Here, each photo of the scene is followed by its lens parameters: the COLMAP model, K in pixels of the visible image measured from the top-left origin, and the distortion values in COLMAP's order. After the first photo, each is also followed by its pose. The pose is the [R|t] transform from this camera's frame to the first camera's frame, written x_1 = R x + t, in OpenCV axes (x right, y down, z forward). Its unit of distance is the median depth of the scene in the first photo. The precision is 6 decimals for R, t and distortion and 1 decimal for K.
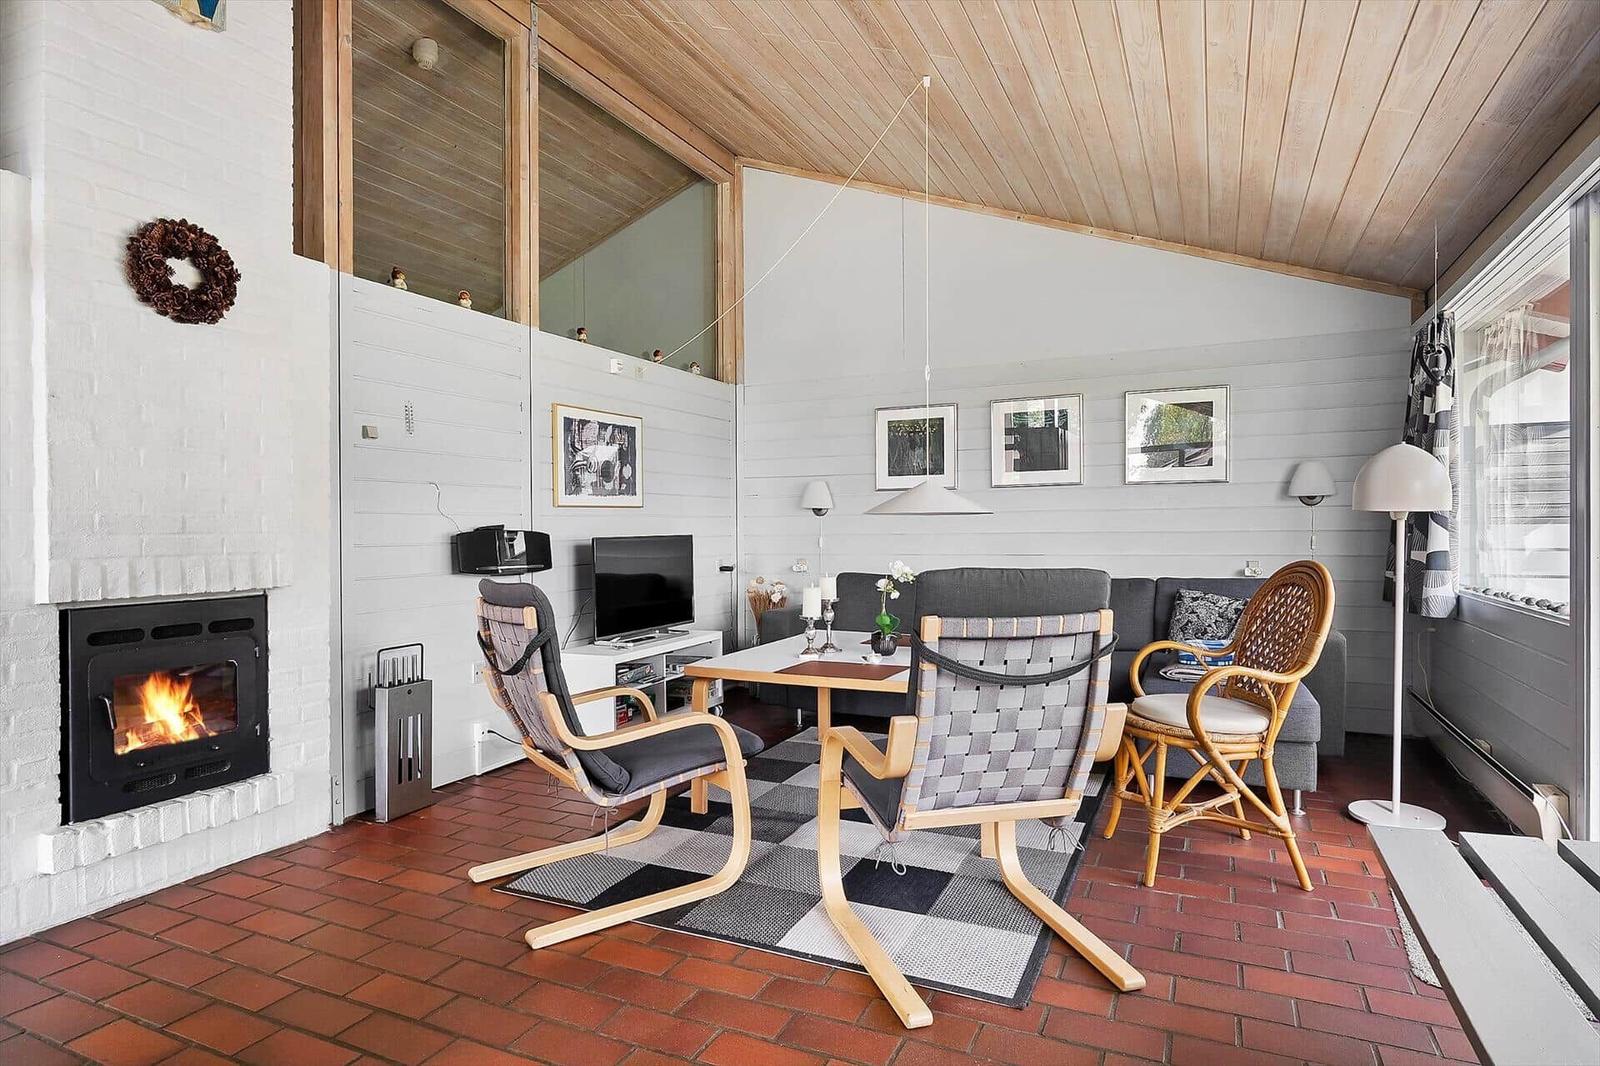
lens RADIAL K [[821.8, 0, 812.3], [0, 821.8, 556.1], [0, 0, 1]] dist [-0.023431, 0.005420]
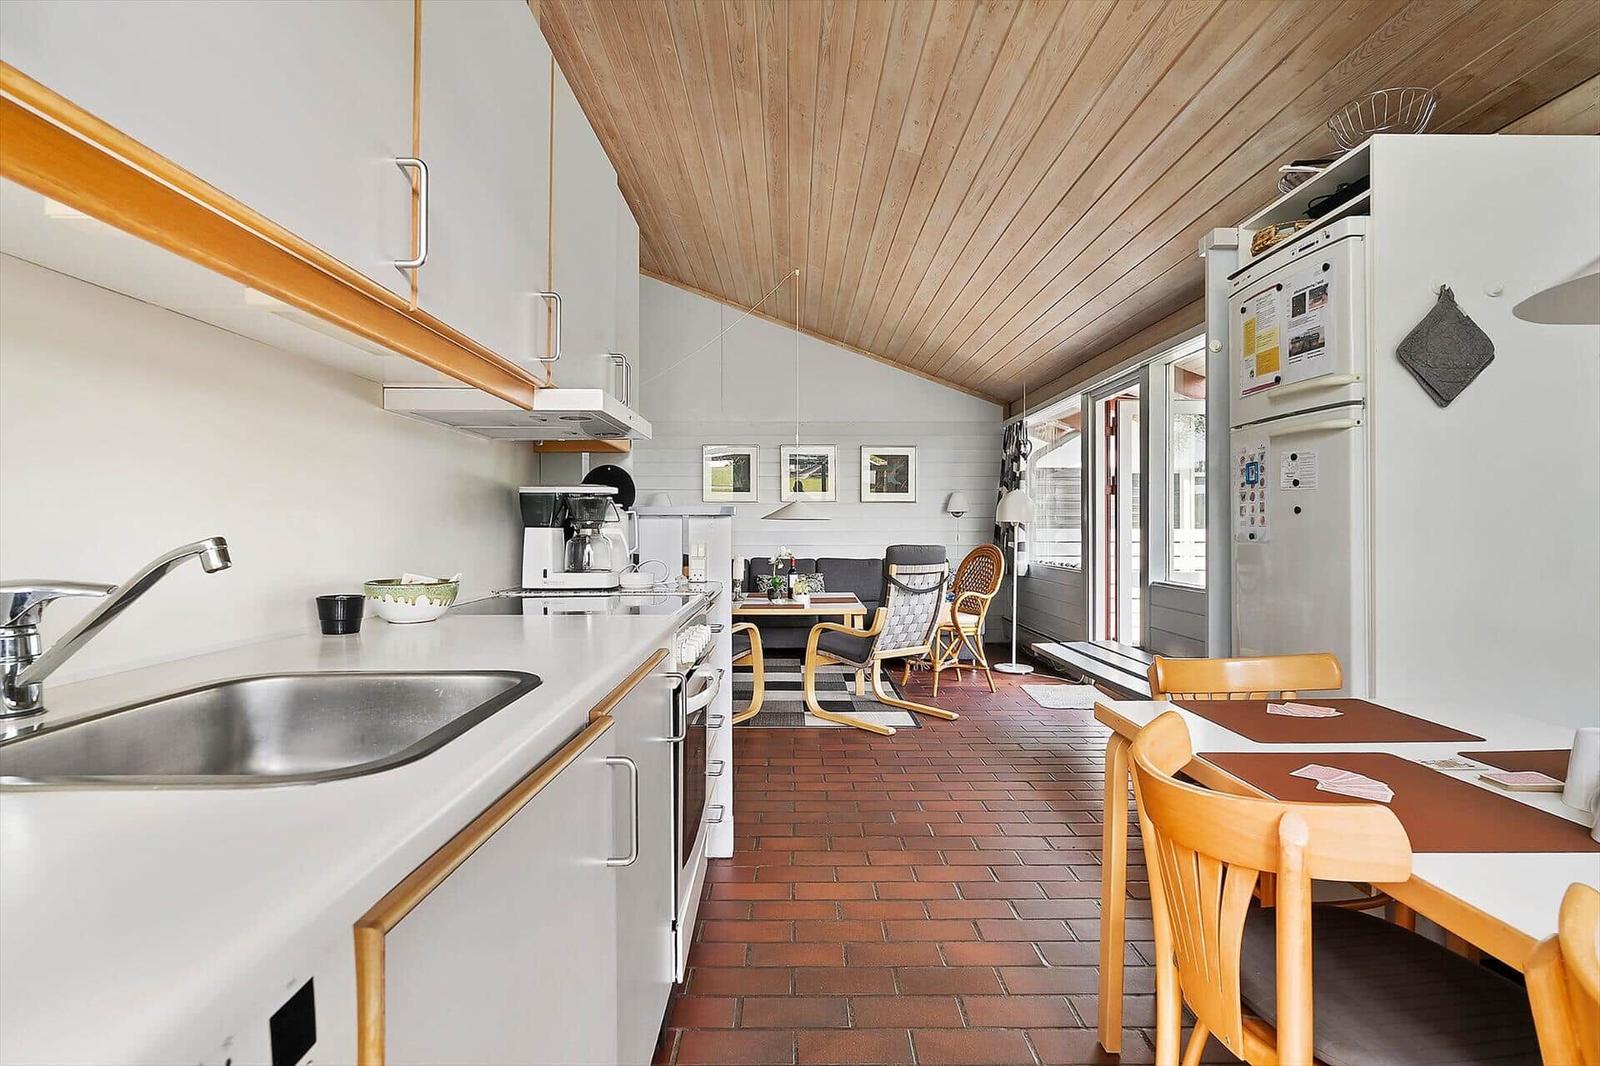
lens RADIAL K [[821.8, 0, 798.7], [0, 821.8, 542.3], [0, 0, 1]] dist [-0.023431, 0.005420]
pose [[0.888627, 0.003844, 0.458615, -0.729253], [0.003746, 0.999871, -0.015639, 0.027408], [-0.458615, 0.015615, 0.888498, -0.610469]]
